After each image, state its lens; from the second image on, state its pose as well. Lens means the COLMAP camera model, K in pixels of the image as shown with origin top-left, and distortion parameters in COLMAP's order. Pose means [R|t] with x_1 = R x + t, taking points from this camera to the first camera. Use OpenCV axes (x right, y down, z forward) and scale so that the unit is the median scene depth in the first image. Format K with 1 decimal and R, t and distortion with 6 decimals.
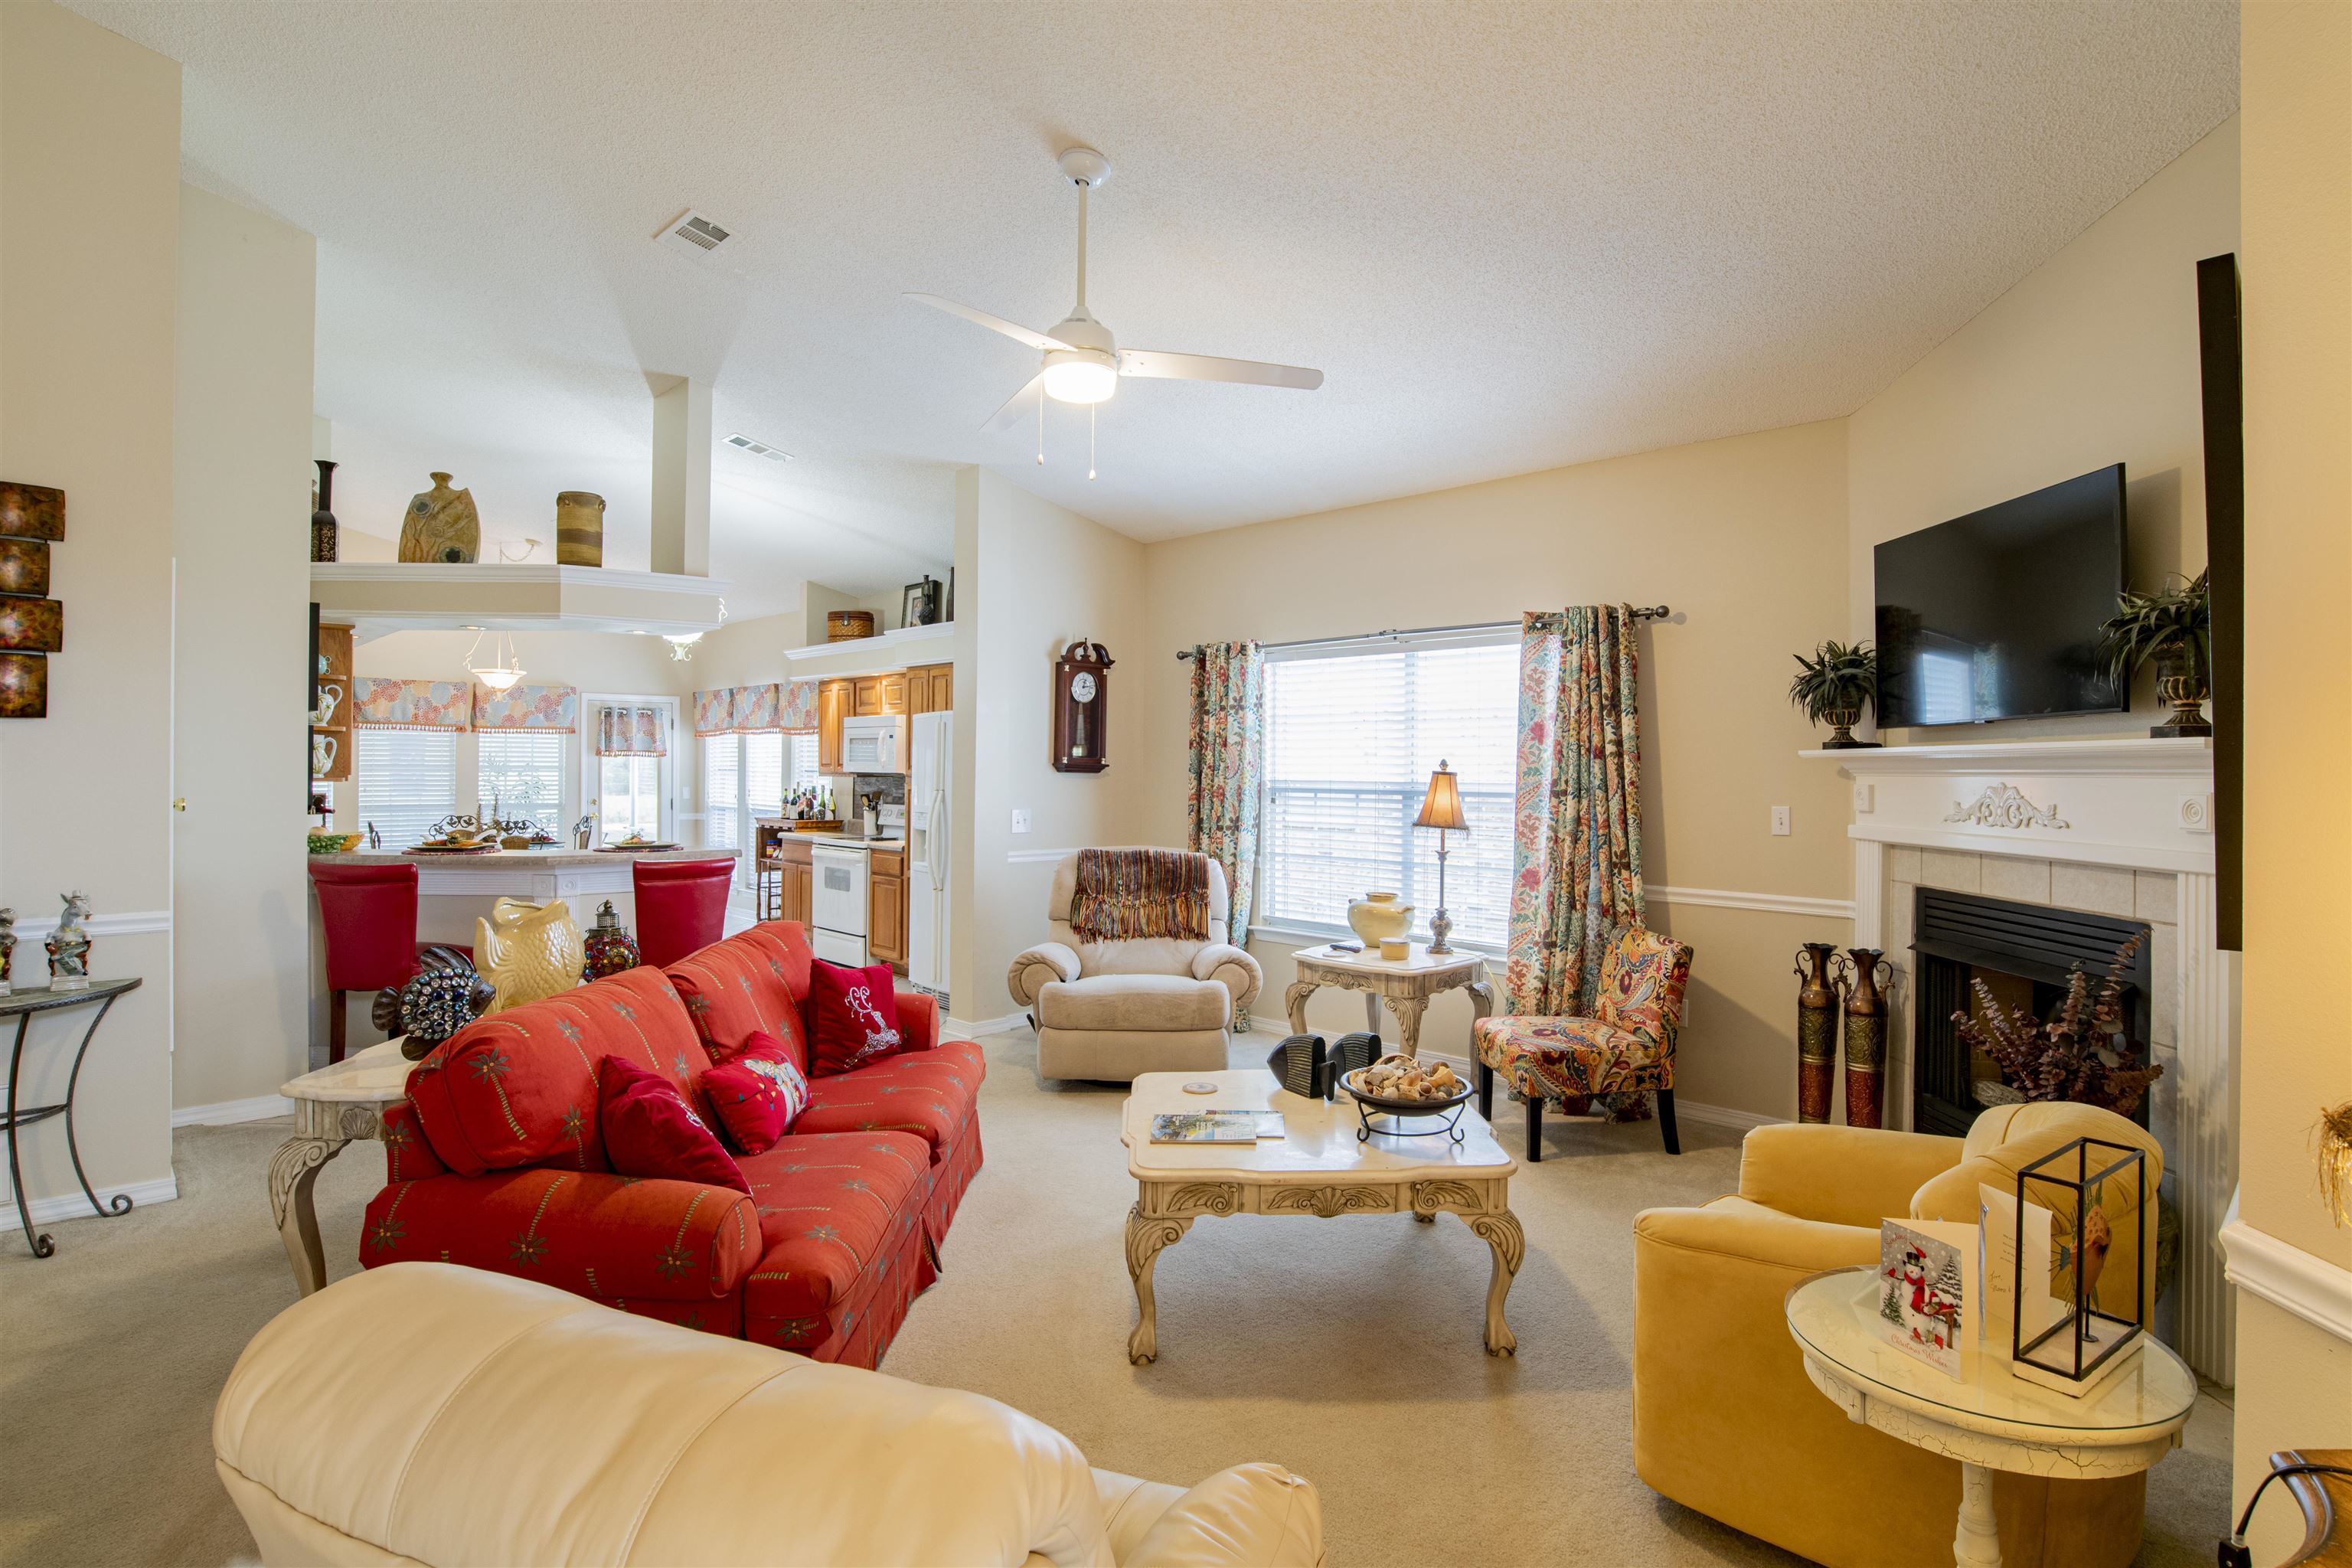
lens RADIAL K [[1250.6, 0, 1192.6], [0, 1250.6, 771.0], [0, 0, 1]] dist [-0.060472, 0.020510]
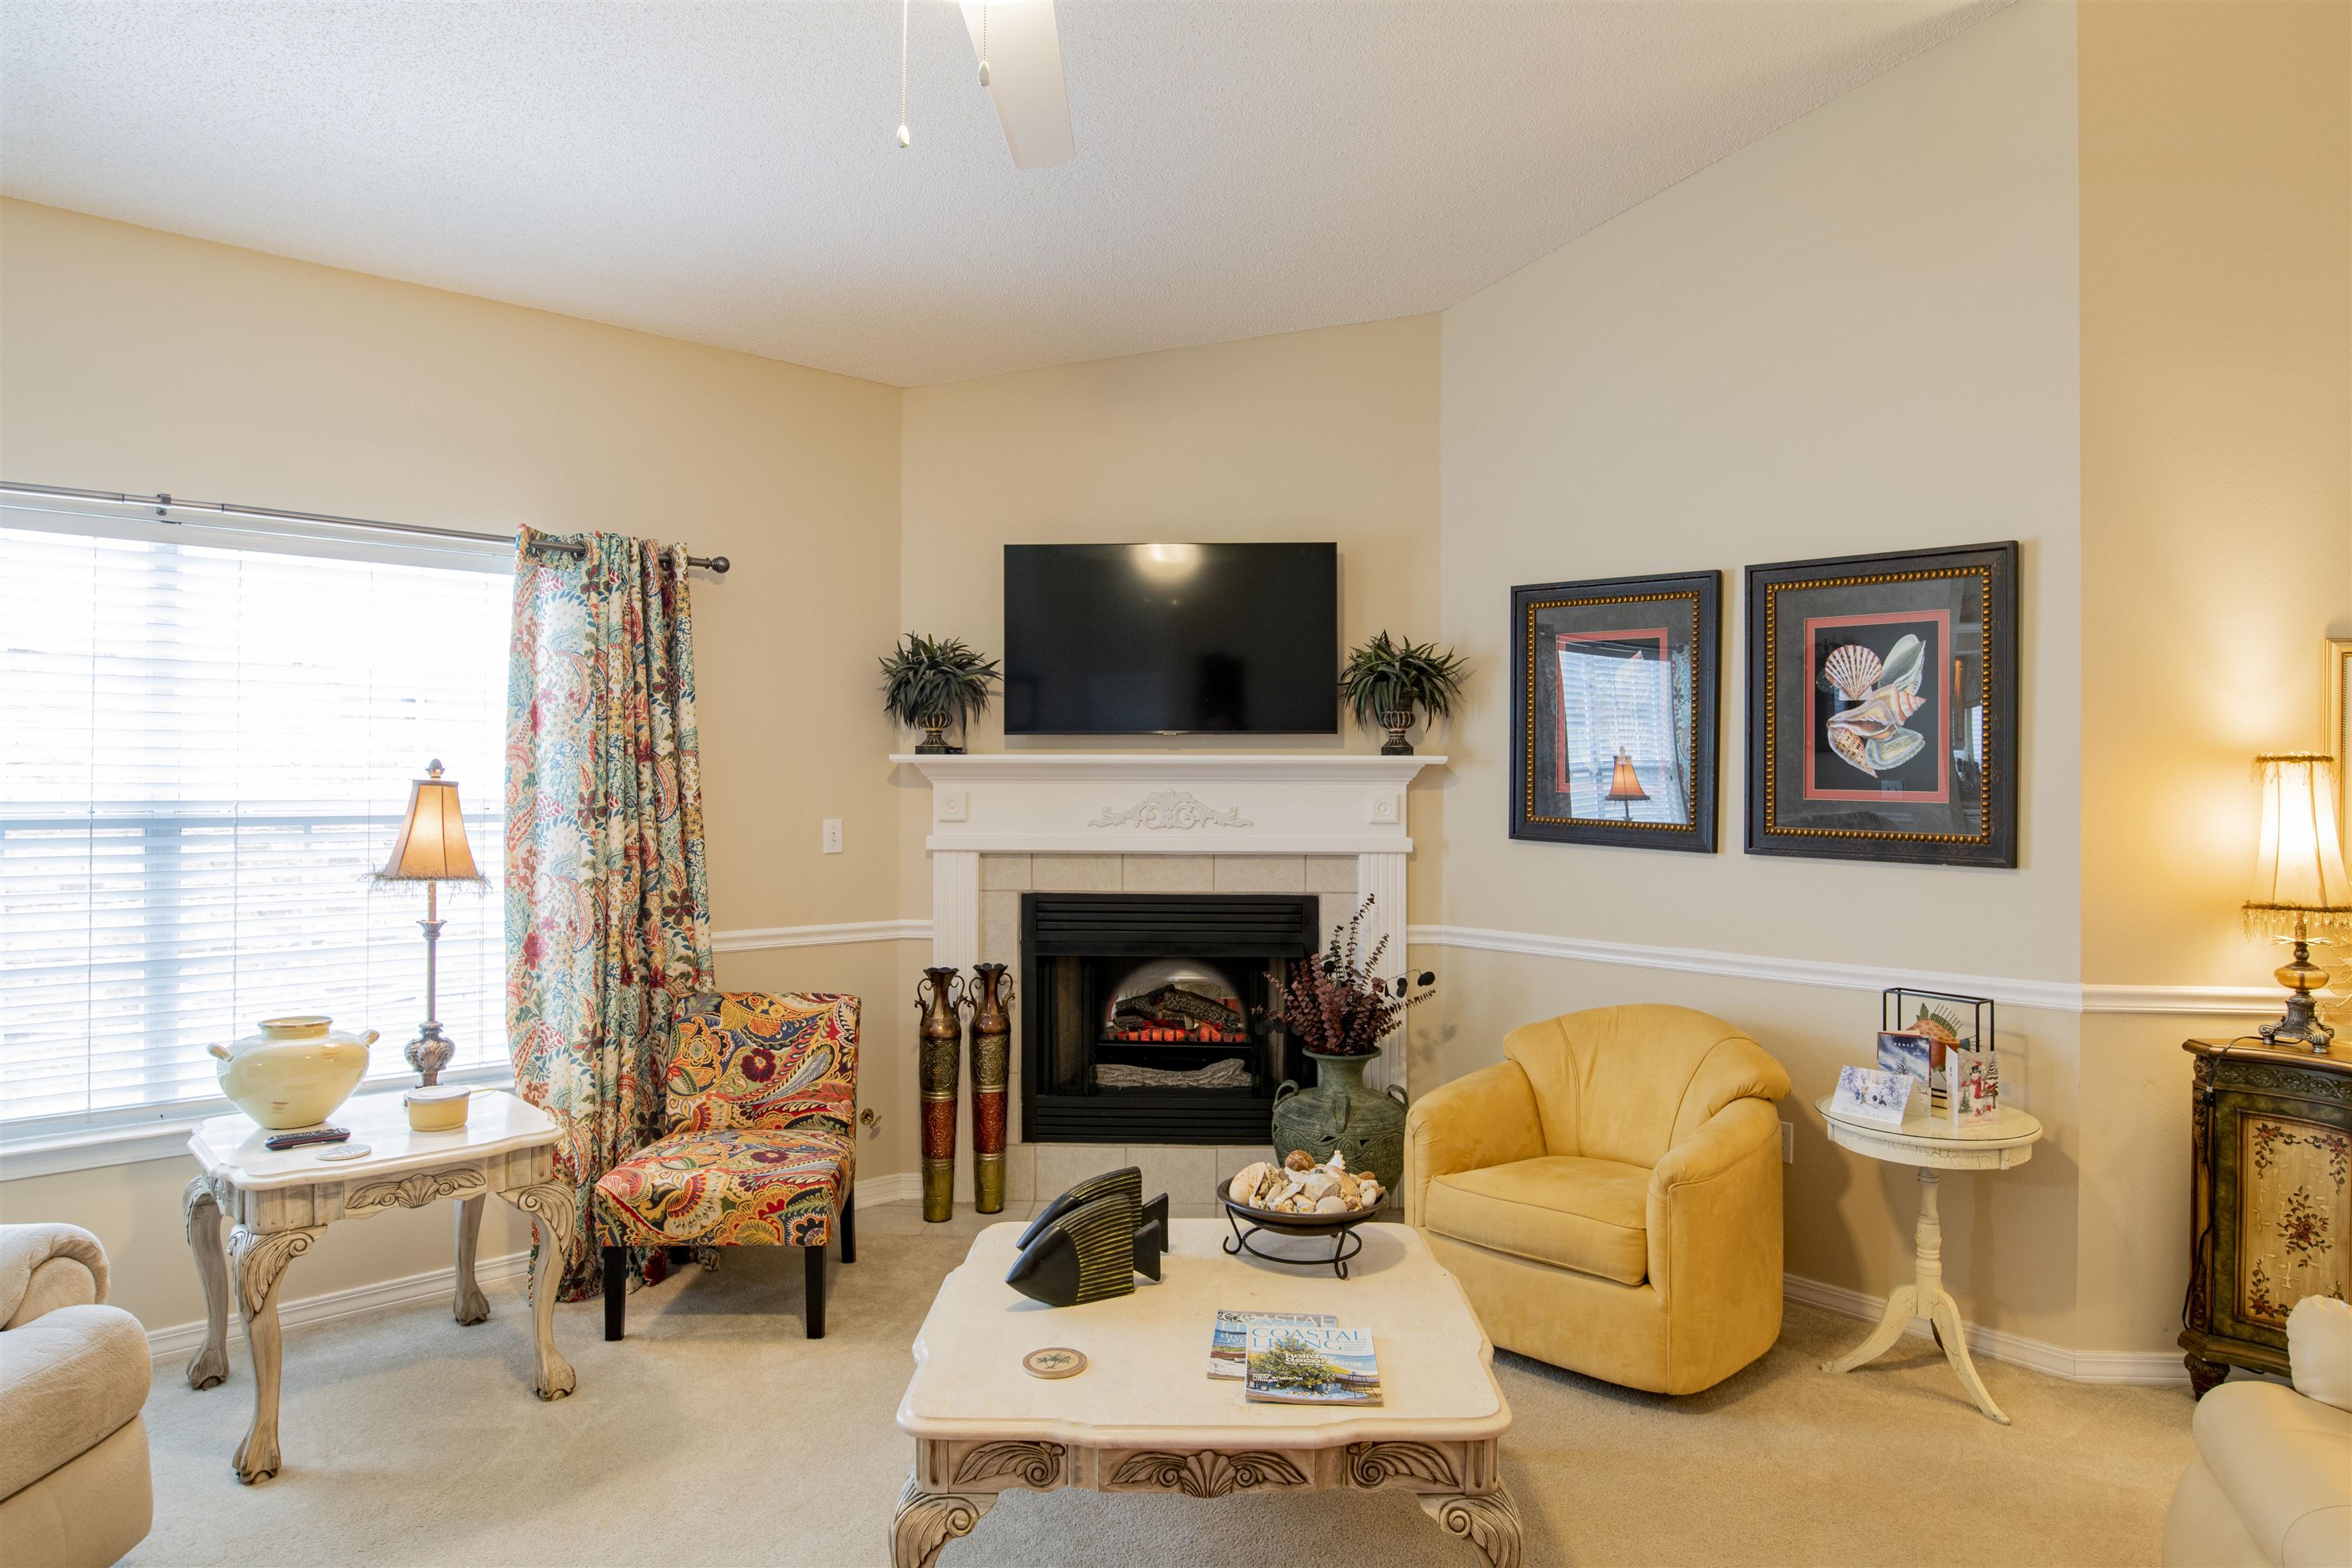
lens RADIAL K [[1390.1, 0, 1194.7], [0, 1390.1, 773.2], [0, 0, 1]] dist [-0.050612, 0.021086]
pose [[0.009008, -0.000704, 0.999959, -0.241129], [-0.002484, 0.999997, 0.000726, -0.002389], [-0.999956, -0.002490, 0.009006, 0.374878]]
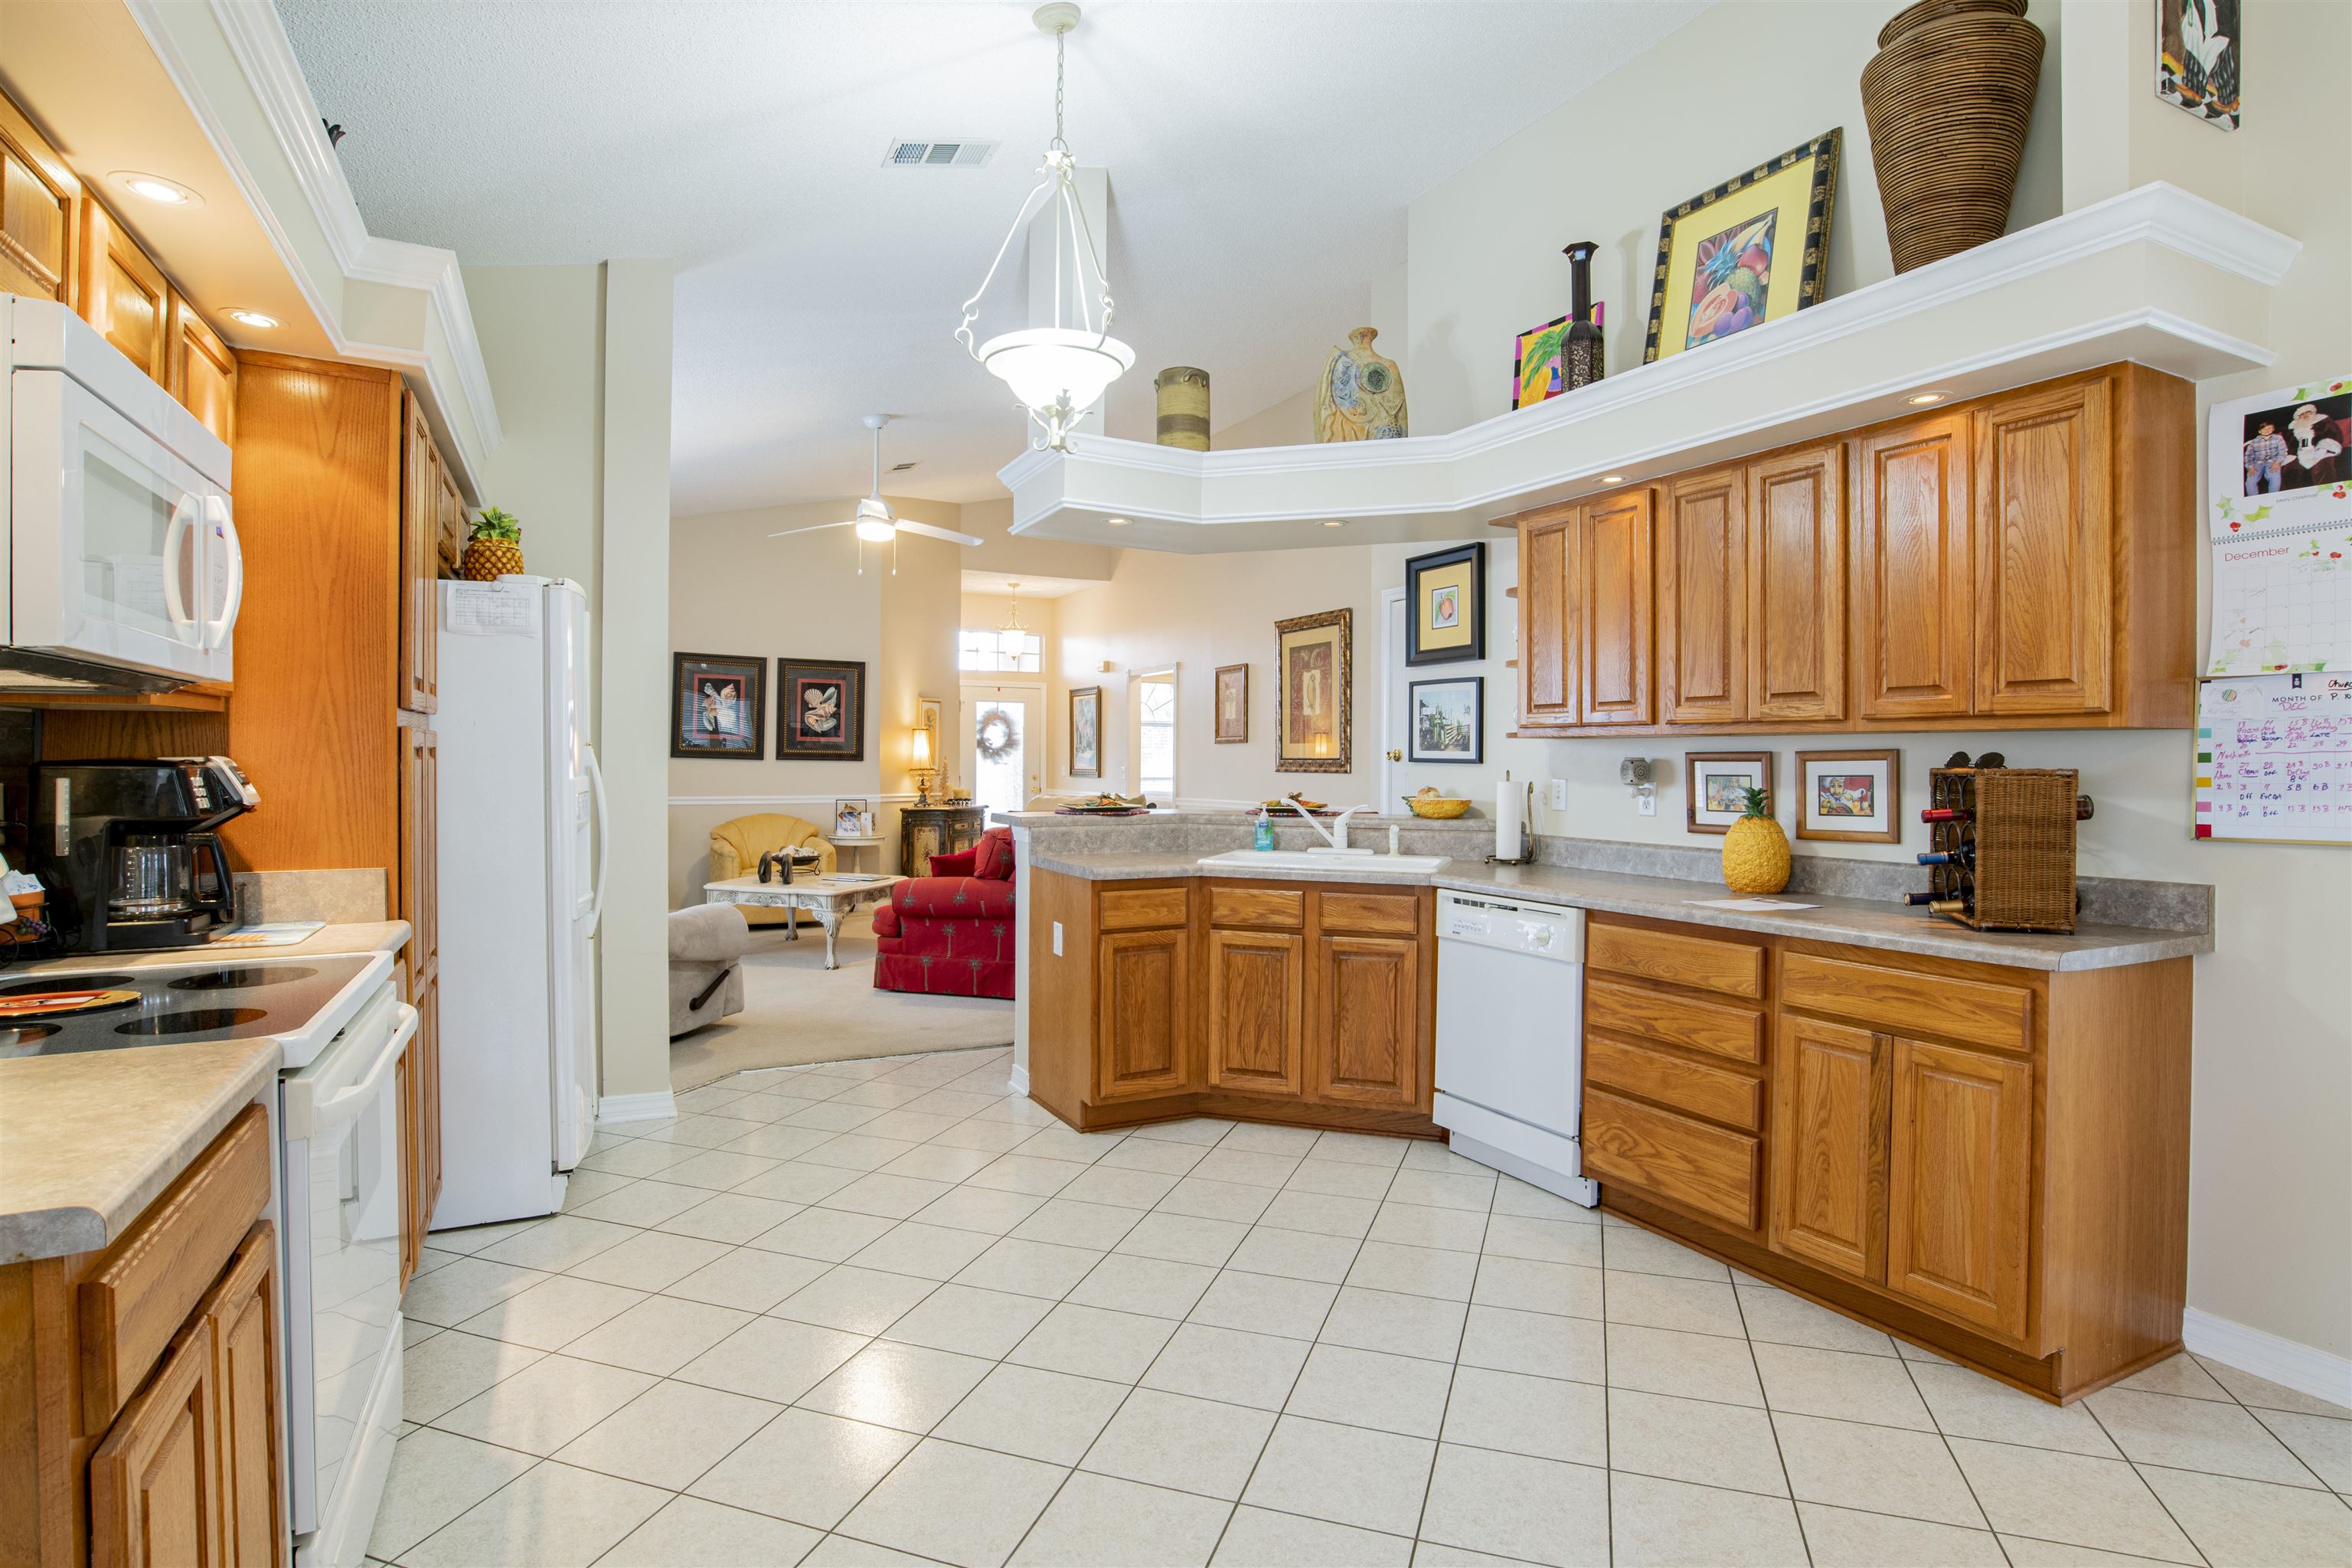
lens RADIAL K [[1250.6, 0, 1181.6], [0, 1250.6, 759.6], [0, 0, 1]] dist [-0.060472, 0.020510]
pose [[-0.955436, -0.015913, 0.294770, -0.462183], [-0.016007, 0.999870, 0.002096, 0.014056], [-0.294765, -0.002716, -0.955566, 1.108629]]
